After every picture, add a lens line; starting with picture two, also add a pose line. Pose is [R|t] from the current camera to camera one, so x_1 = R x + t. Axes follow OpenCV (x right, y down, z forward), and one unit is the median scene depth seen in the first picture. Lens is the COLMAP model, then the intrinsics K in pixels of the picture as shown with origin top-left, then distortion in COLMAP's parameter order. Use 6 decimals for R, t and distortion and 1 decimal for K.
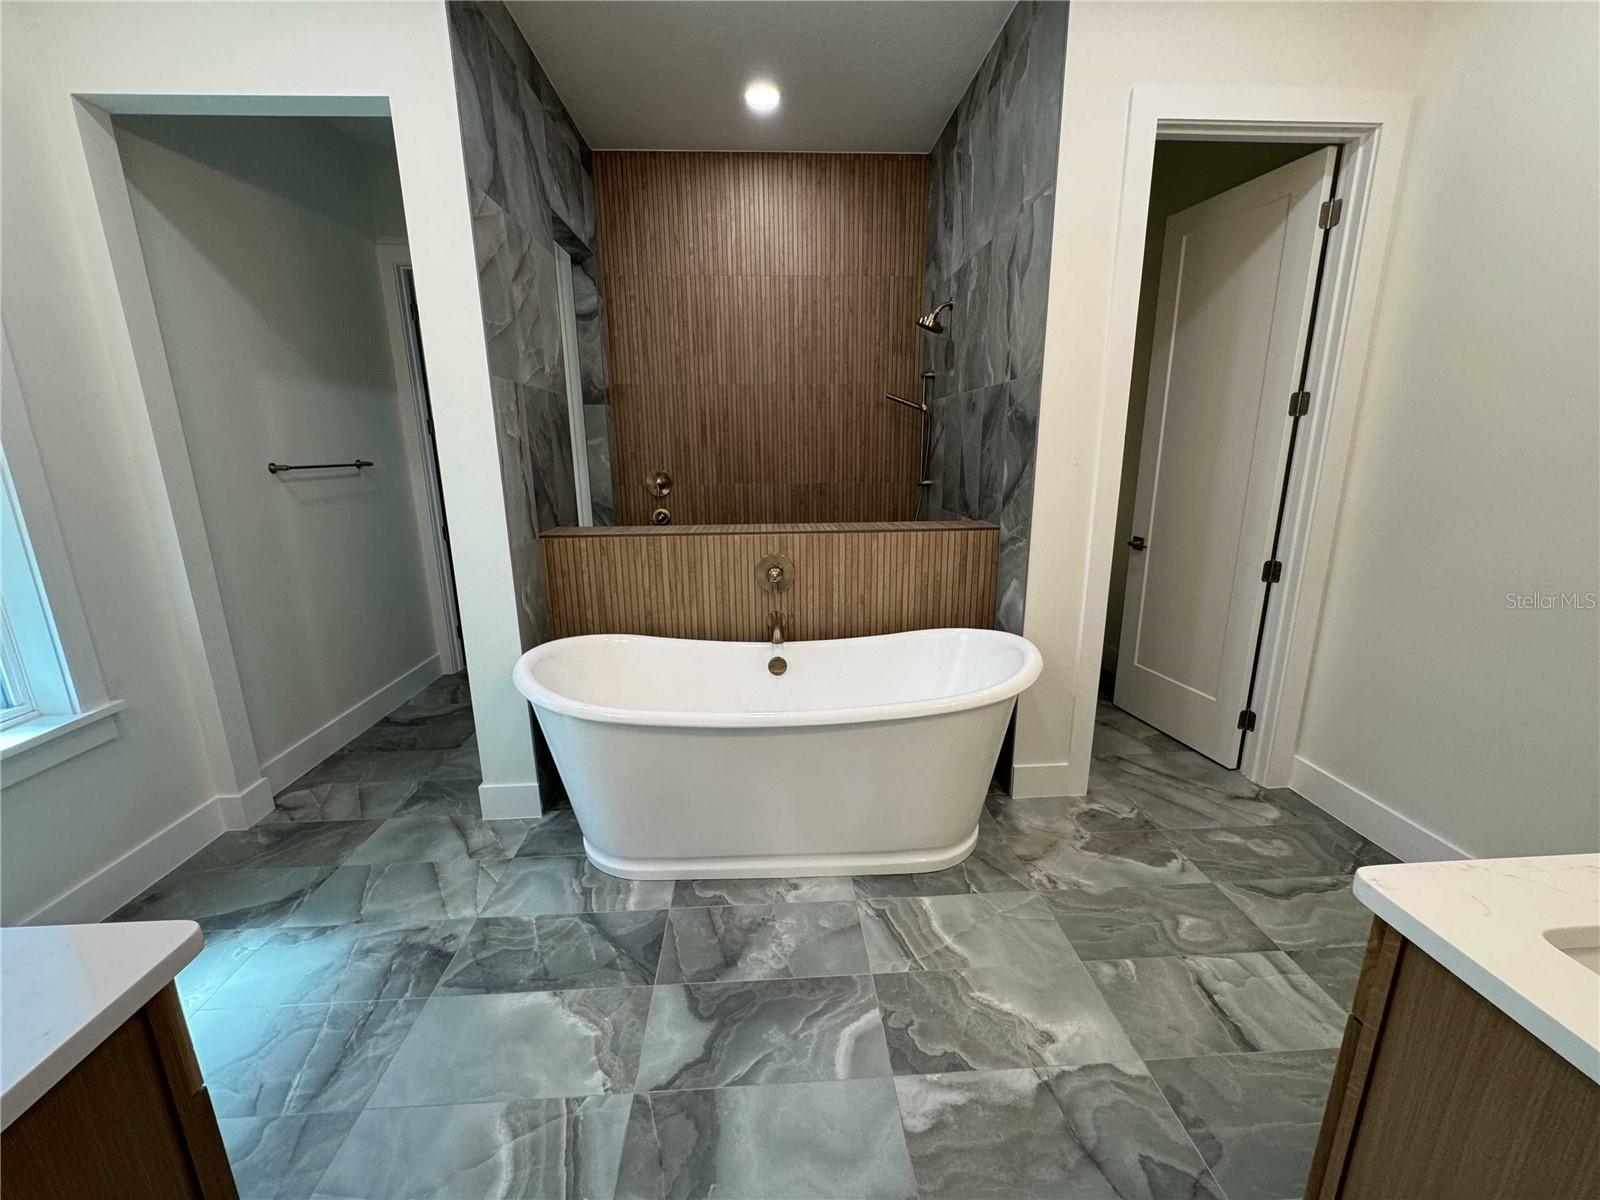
lens RADIAL K [[638.1, 0, 799.1], [0, 638.1, 599.3], [0, 0, 1]] dist [-0.003608, 0.000246]
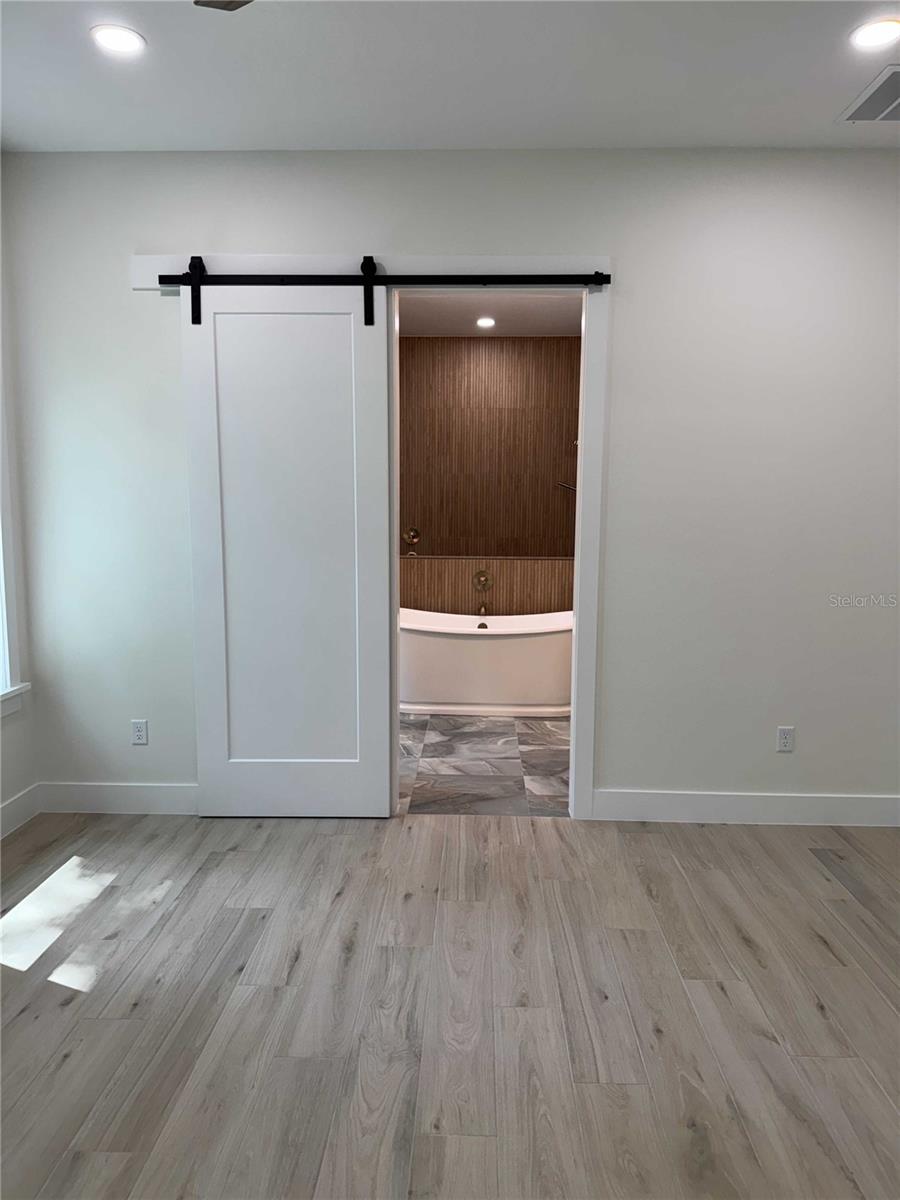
lens RADIAL K [[839.6, 0, 452.0], [0, 839.6, 608.2], [0, 0, 1]] dist [0.059712, -0.079793]
pose [[0.995814, 0.028799, -0.086750, 0.090906], [-0.038587, 0.992804, -0.113363, 0.335022], [0.082861, 0.116236, 0.989759, -1.493358]]
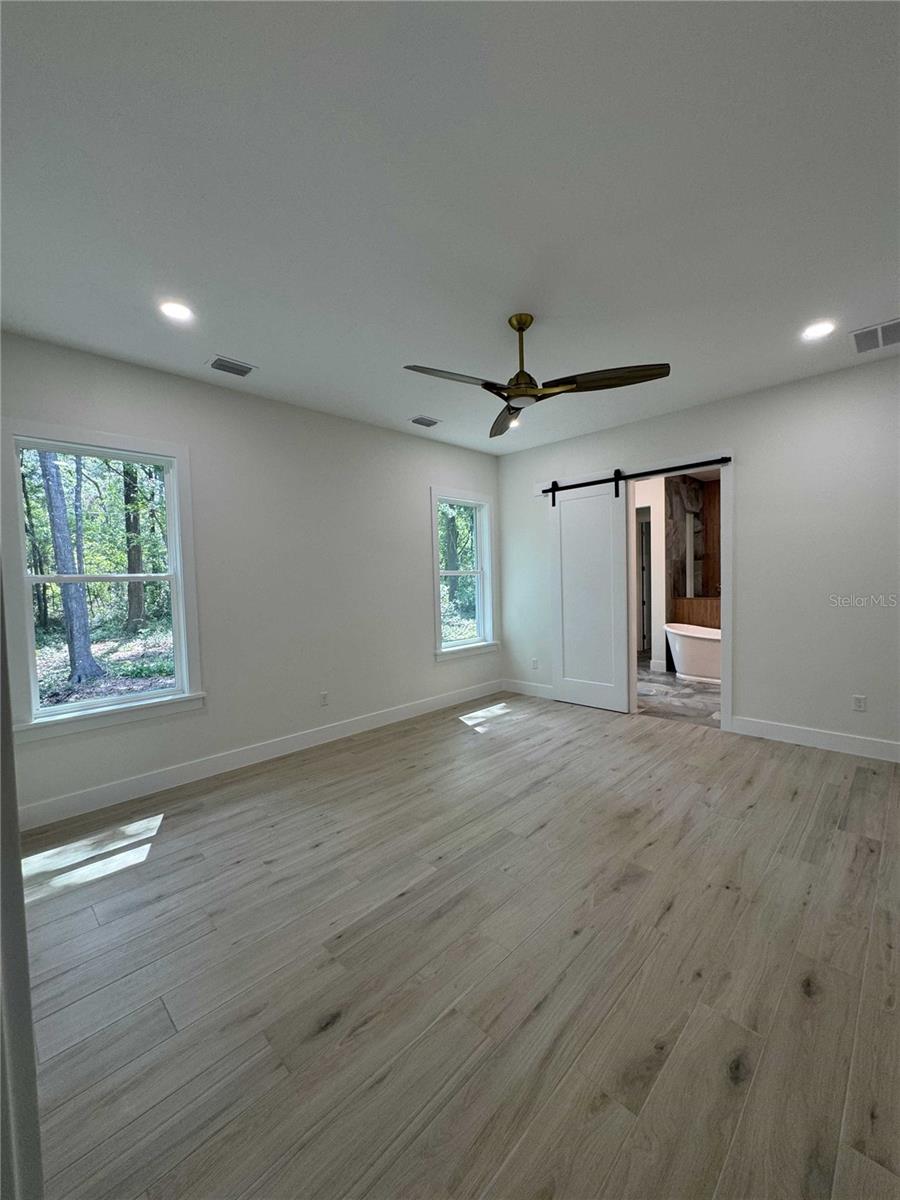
lens RADIAL K [[478.5, 0, 451.5], [0, 478.5, 591.4], [0, 0, 1]] dist [-0.003608, 0.000246]
pose [[0.672288, 0.016380, -0.740109, 0.799208], [-0.158874, 0.979653, -0.122633, 0.413421], [0.723041, 0.200029, 0.661211, -1.820594]]
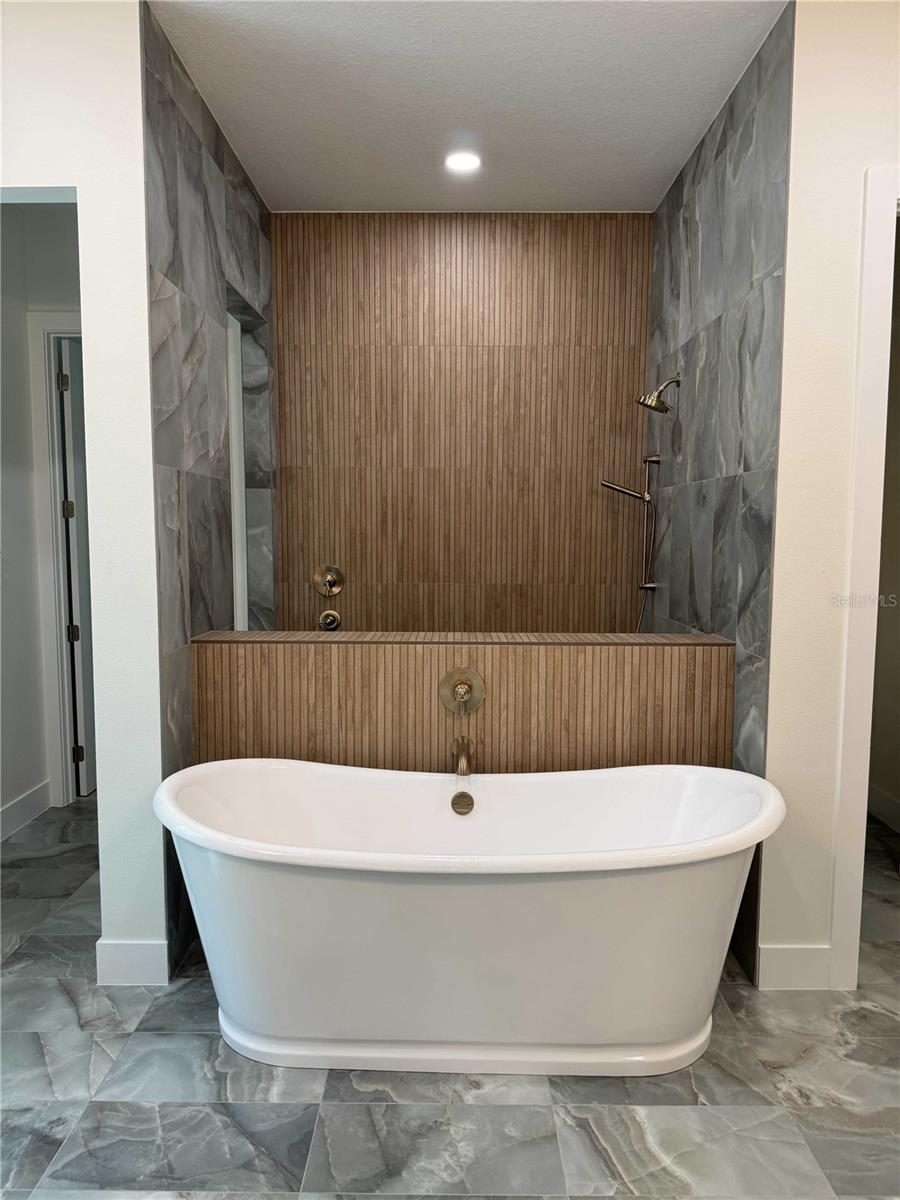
lens RADIAL K [[839.6, 0, 446.5], [0, 839.6, 607.3], [0, 0, 1]] dist [0.059712, -0.079793]
pose [[0.997756, 0.020499, -0.063743, 0.009853], [-0.029337, 0.989579, -0.140972, 0.006867], [0.060189, 0.142525, 0.987959, -0.115605]]
